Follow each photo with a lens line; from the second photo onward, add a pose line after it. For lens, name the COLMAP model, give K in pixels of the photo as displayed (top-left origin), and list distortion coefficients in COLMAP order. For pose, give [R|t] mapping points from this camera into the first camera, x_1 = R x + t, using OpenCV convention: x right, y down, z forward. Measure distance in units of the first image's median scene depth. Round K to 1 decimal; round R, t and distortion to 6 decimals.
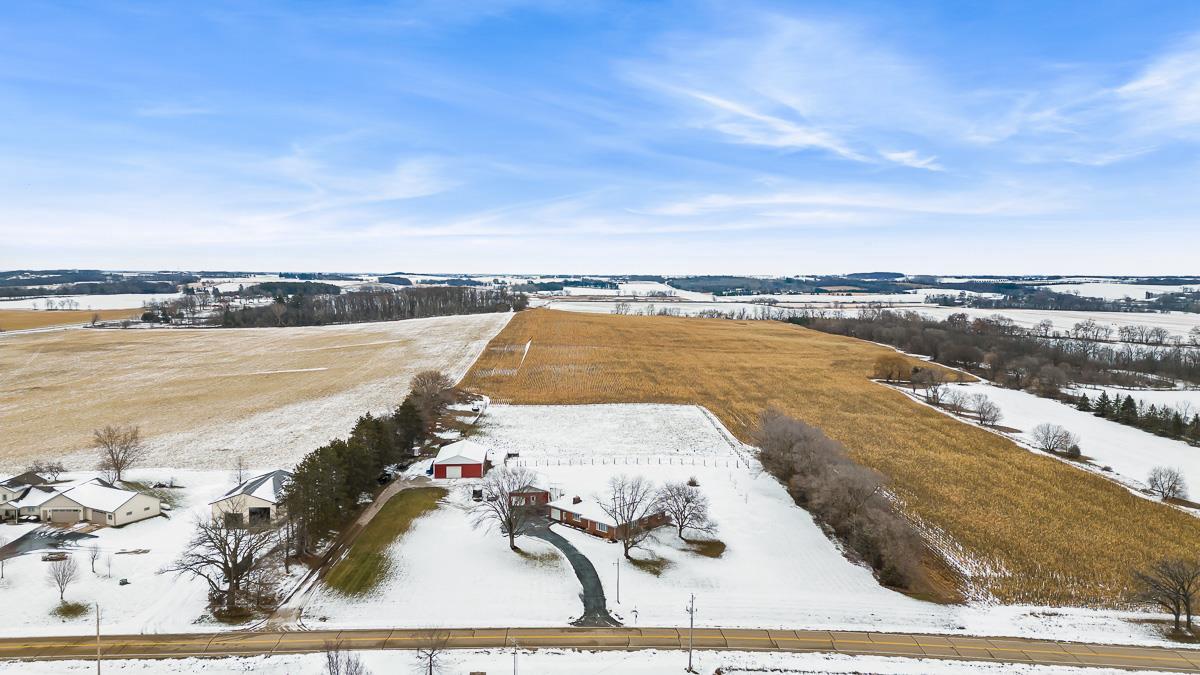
lens RADIAL K [[825.4, 0, 600.0], [0, 825.4, 337.5], [0, 0, 1]] dist [0.105185, -0.095691]
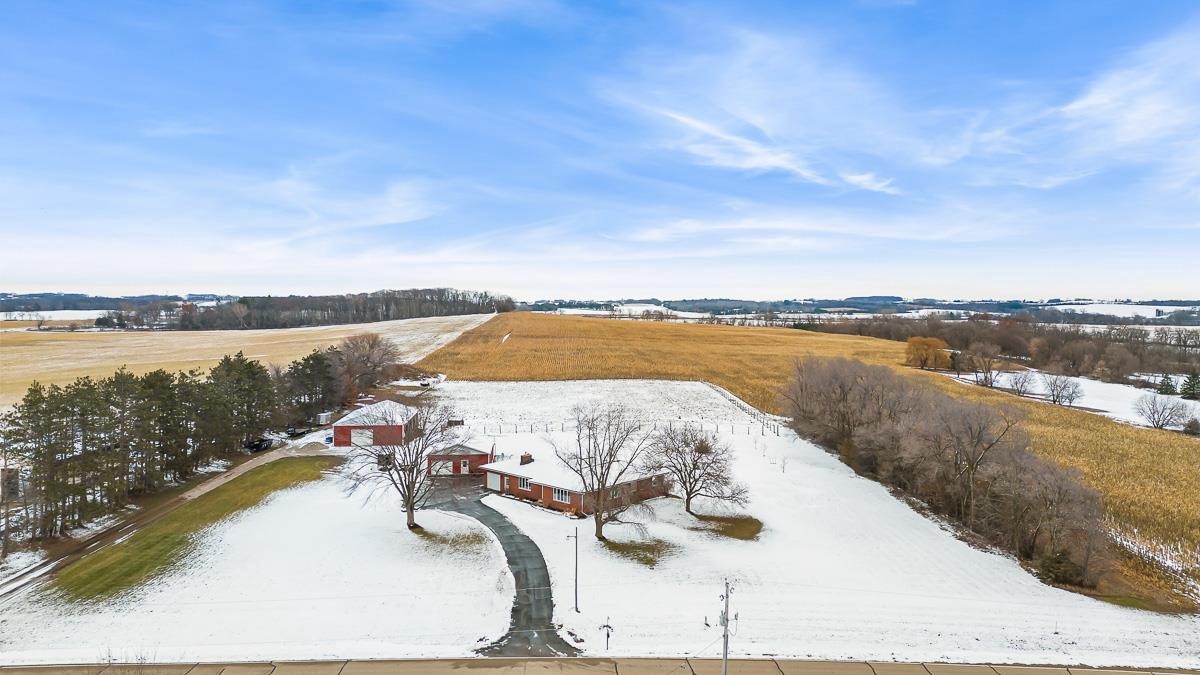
lens RADIAL K [[825.4, 0, 600.0], [0, 825.4, 337.5], [0, 0, 1]] dist [0.105185, -0.095691]
pose [[0.999990, -0.001060, 0.004243, 0.022697], [0.001209, 0.999381, -0.035152, 0.106314], [-0.004203, 0.035157, 0.999373, 0.302199]]
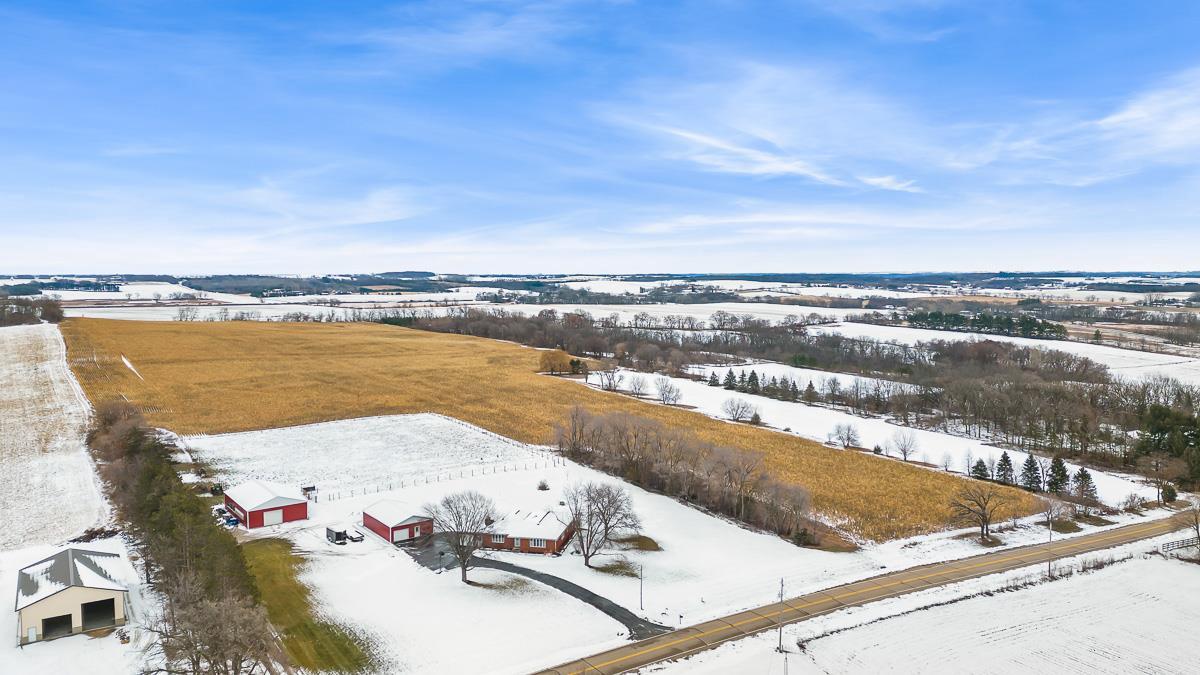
lens RADIAL K [[844.5, 0, 600.0], [0, 844.5, 337.5], [0, 0, 1]] dist [0.107680, -0.105985]
pose [[0.849511, -0.047785, 0.525403, -0.349535], [0.047990, 0.998760, 0.013241, -0.011548], [-0.525384, 0.013966, 0.850751, 0.109135]]
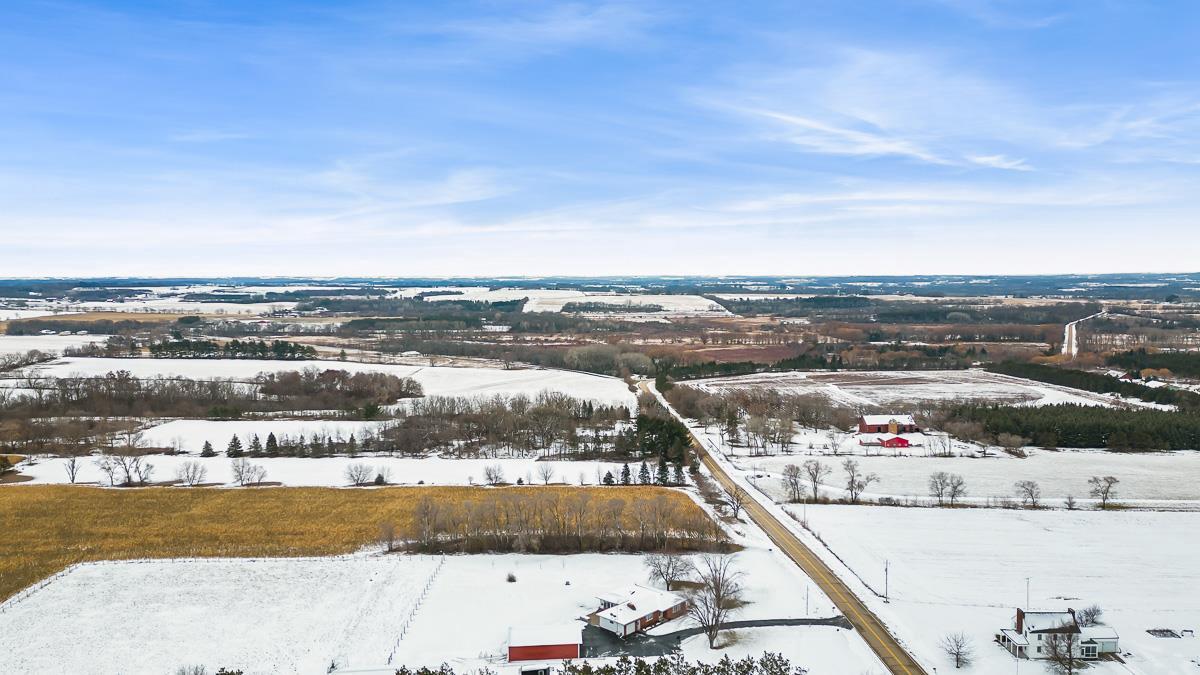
lens RADIAL K [[844.5, 0, 600.0], [0, 844.5, 337.5], [0, 0, 1]] dist [0.107680, -0.105985]
pose [[0.001119, -0.080471, 0.996756, -0.934810], [0.082203, 0.993391, 0.080107, -0.203486], [-0.996615, 0.081847, 0.007727, 0.858024]]
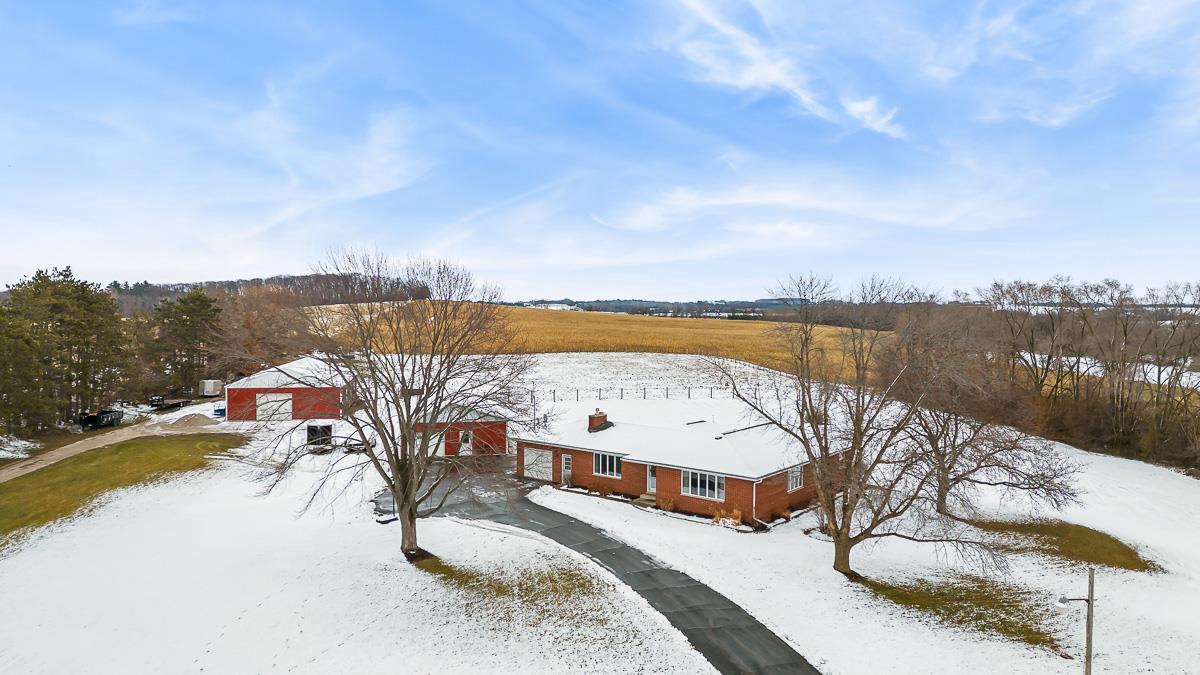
lens RADIAL K [[839.0, 0, 585.4], [0, 839.0, 339.0], [0, 0, 1]] dist [0.110878, -0.096177]
pose [[0.995232, -0.001406, 0.097530, -0.058139], [0.005105, 0.999277, -0.037683, 0.149030], [-0.097406, 0.038002, 0.994519, 0.552391]]
